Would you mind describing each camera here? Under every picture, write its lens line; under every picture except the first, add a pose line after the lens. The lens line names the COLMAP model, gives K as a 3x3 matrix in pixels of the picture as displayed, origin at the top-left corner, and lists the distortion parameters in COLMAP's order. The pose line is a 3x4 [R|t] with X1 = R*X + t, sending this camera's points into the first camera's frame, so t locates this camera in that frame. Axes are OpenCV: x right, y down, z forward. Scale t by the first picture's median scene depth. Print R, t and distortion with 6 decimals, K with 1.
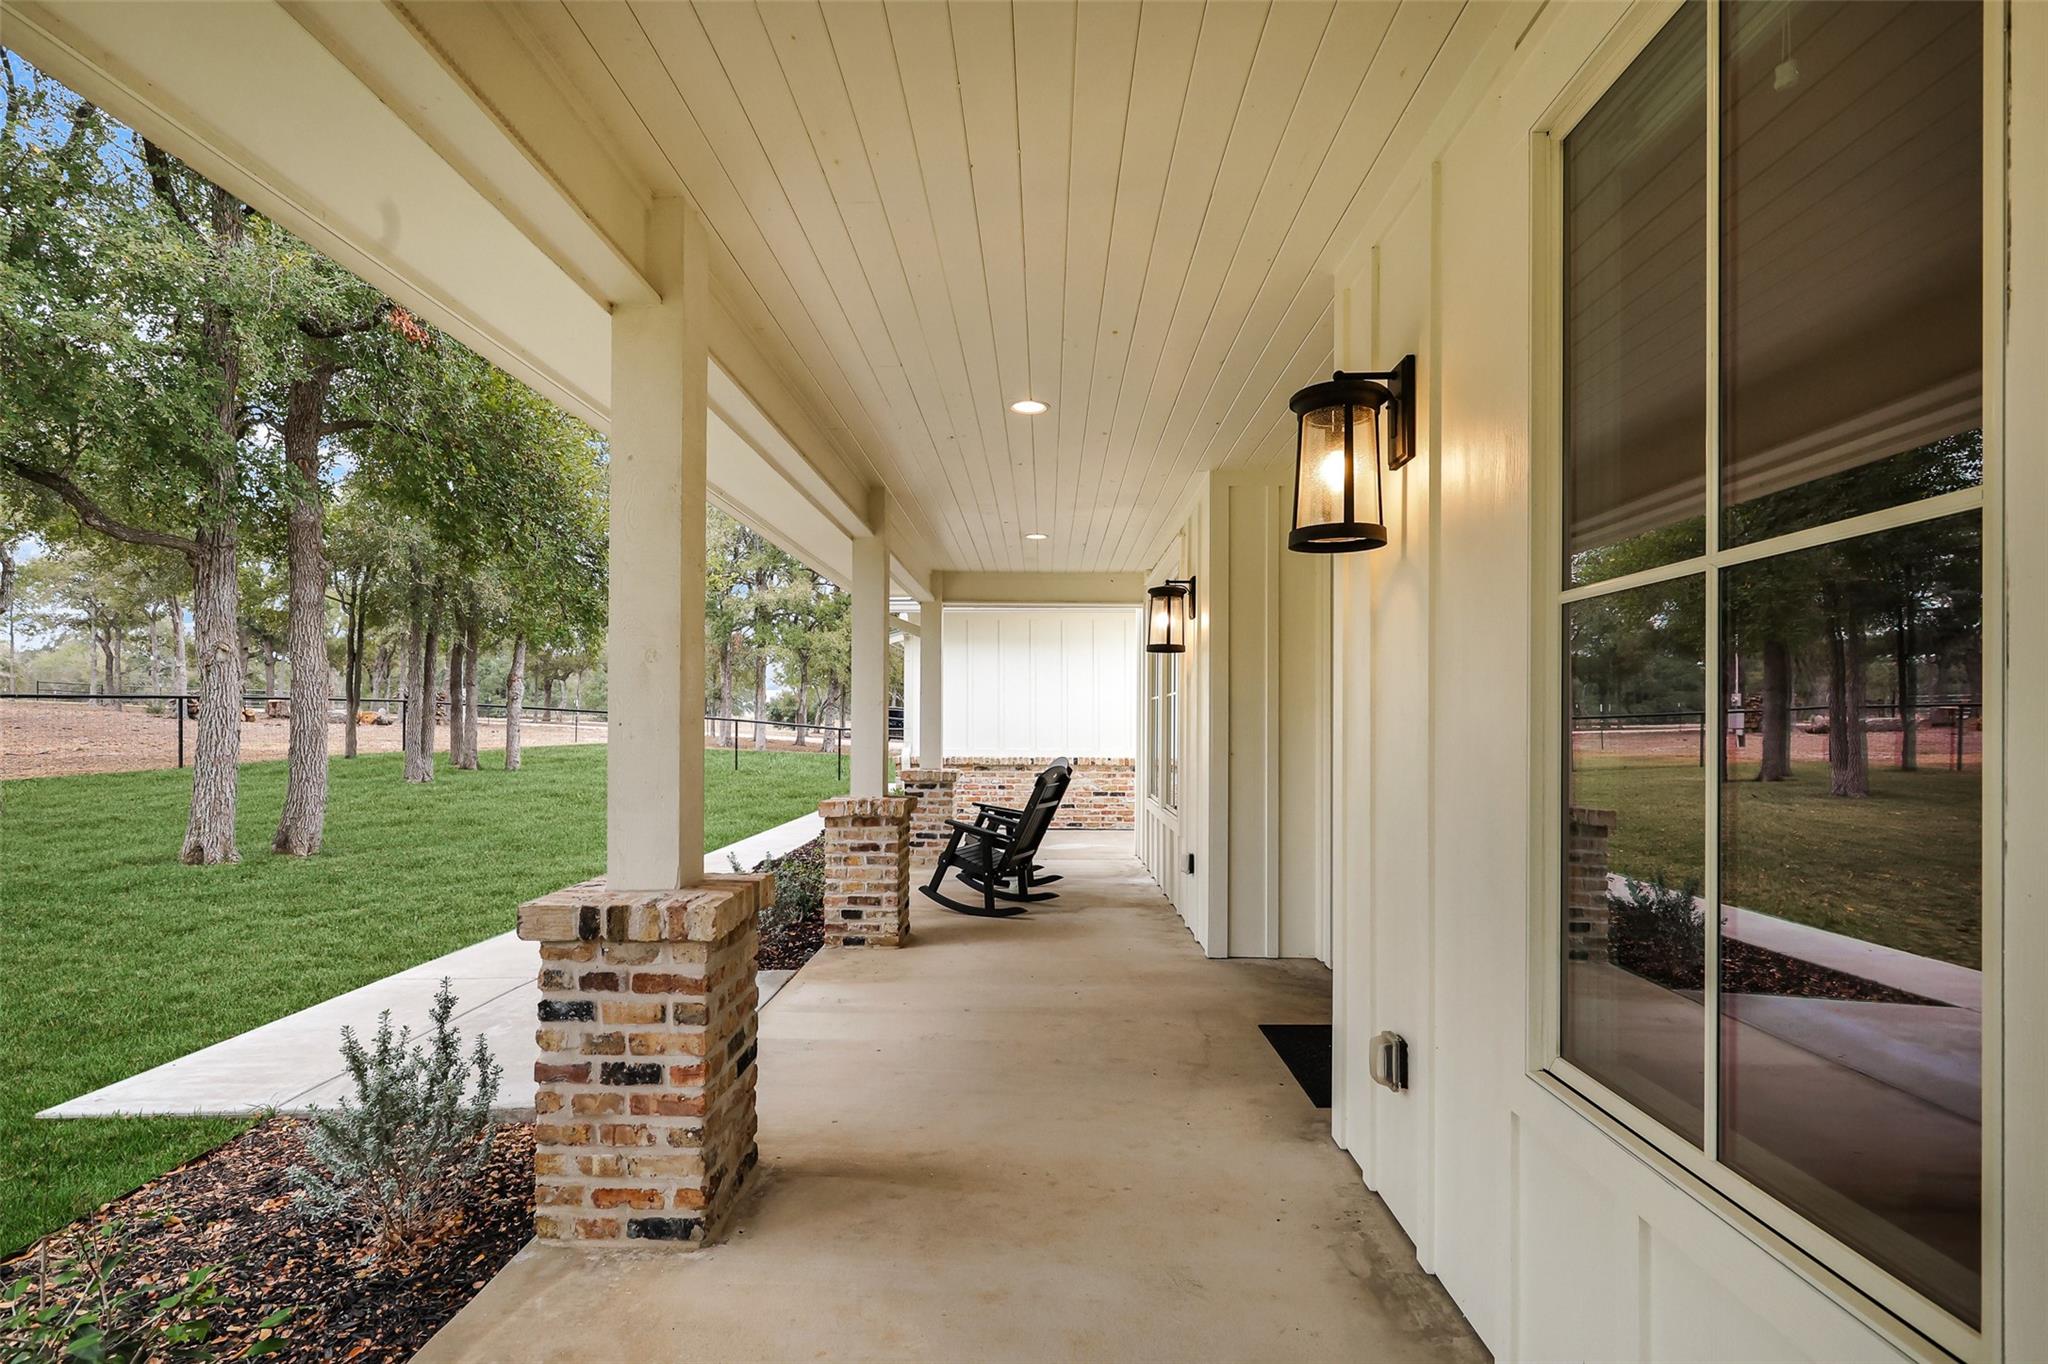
lens RADIAL K [[937.4, 0, 1024.0], [0, 937.4, 682.0], [0, 0, 1]] dist [-0.000418, 0.000021]
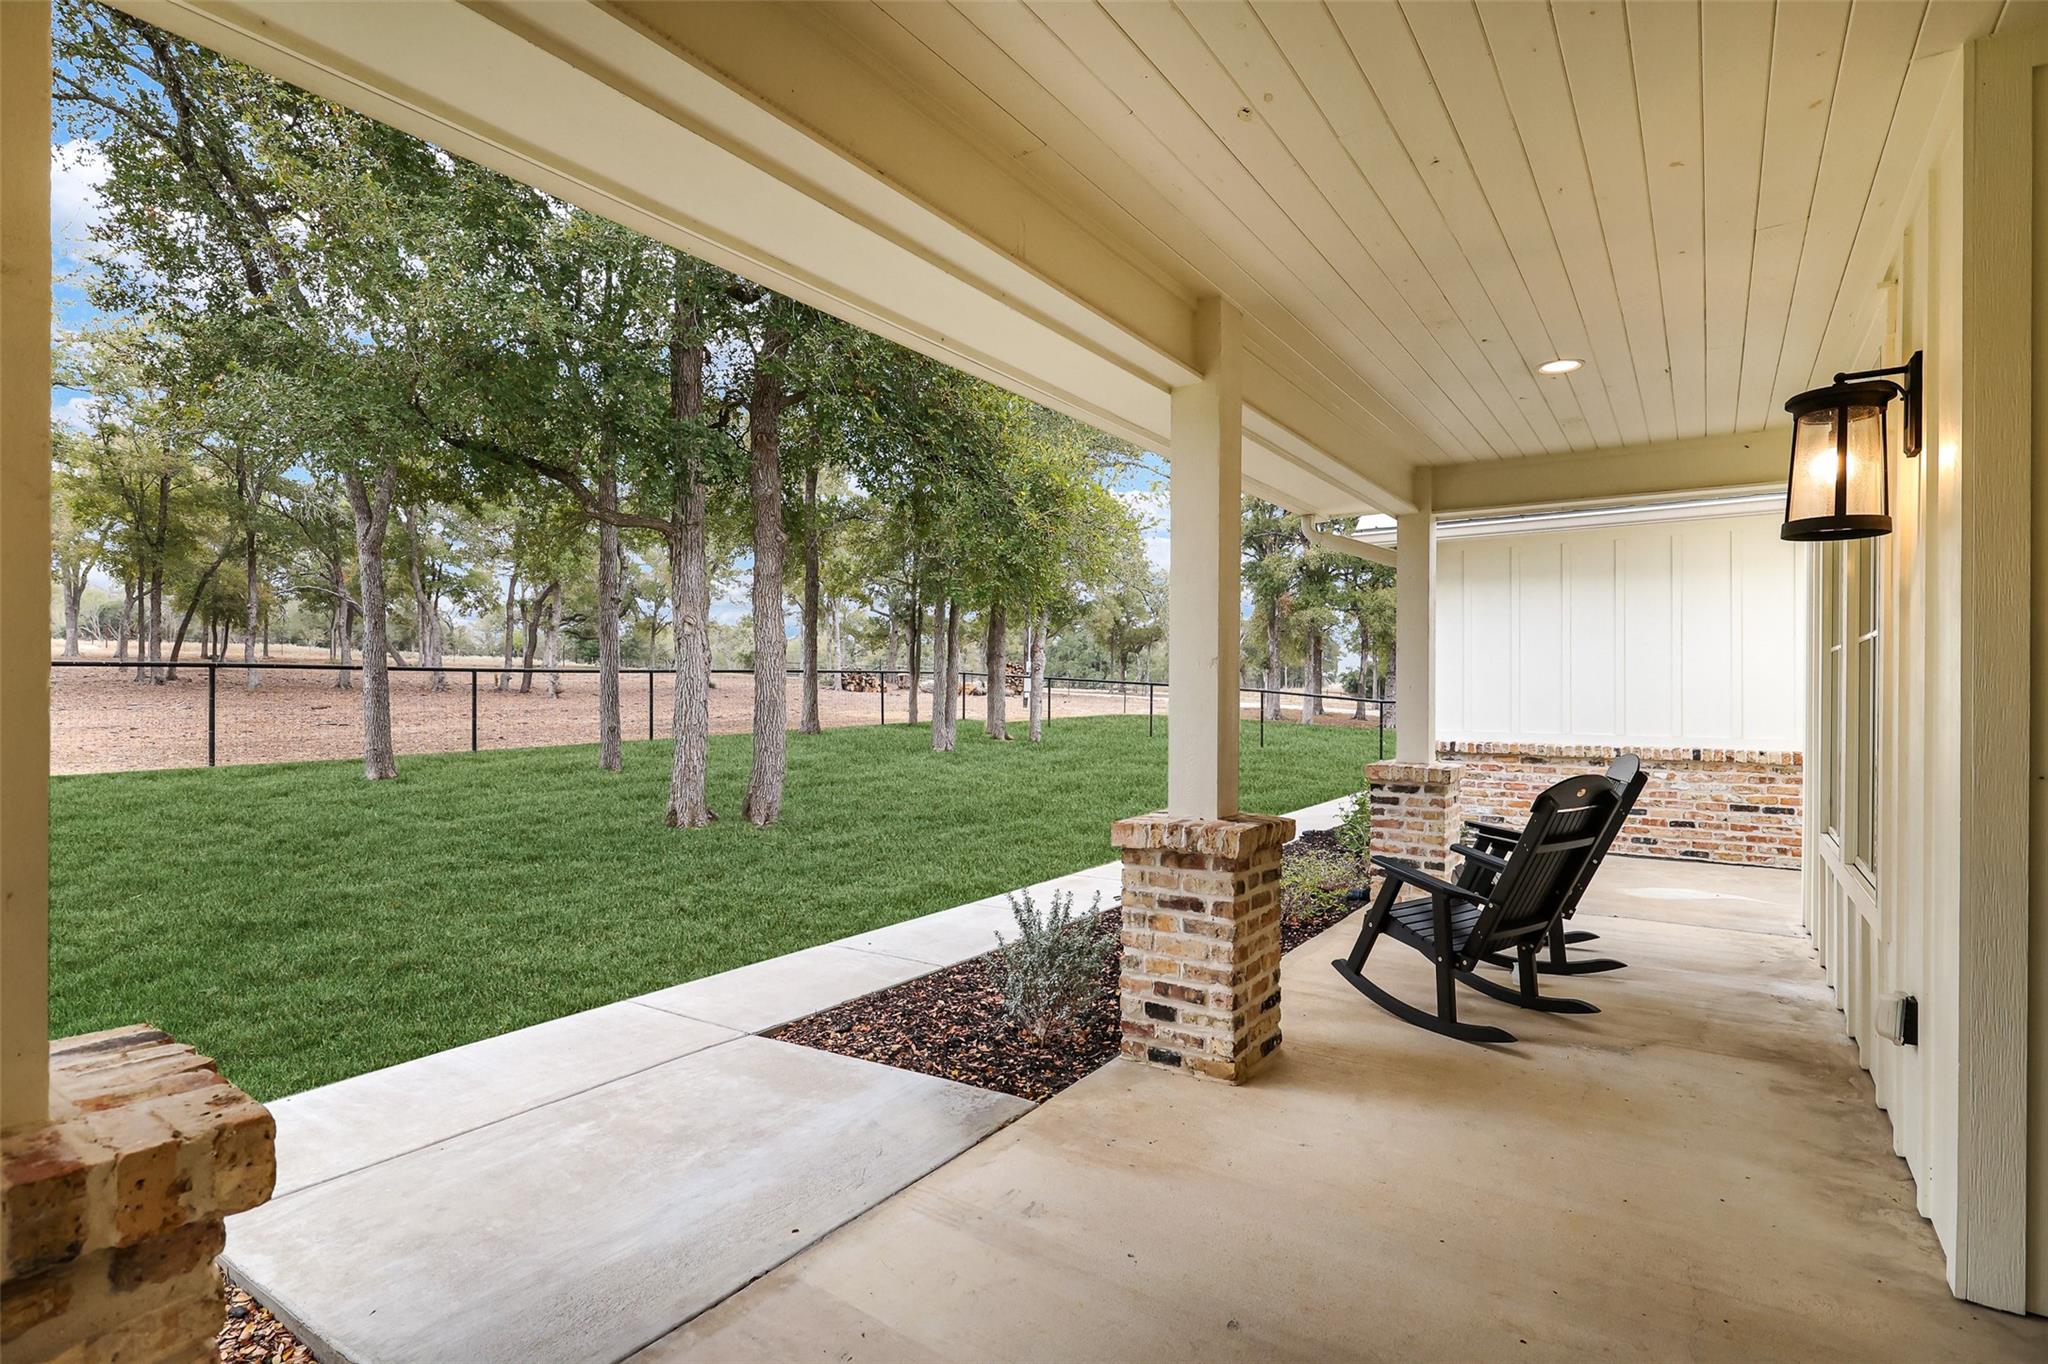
lens RADIAL K [[994.2, 0, 1024.0], [0, 994.2, 682.0], [0, 0, 1]] dist [0.001899, -0.000783]
pose [[0.838795, -0.004988, -0.544424, 0.078296], [0.022159, 0.999442, 0.024983, 0.015281], [0.543996, -0.033020, 0.838438, 0.360043]]
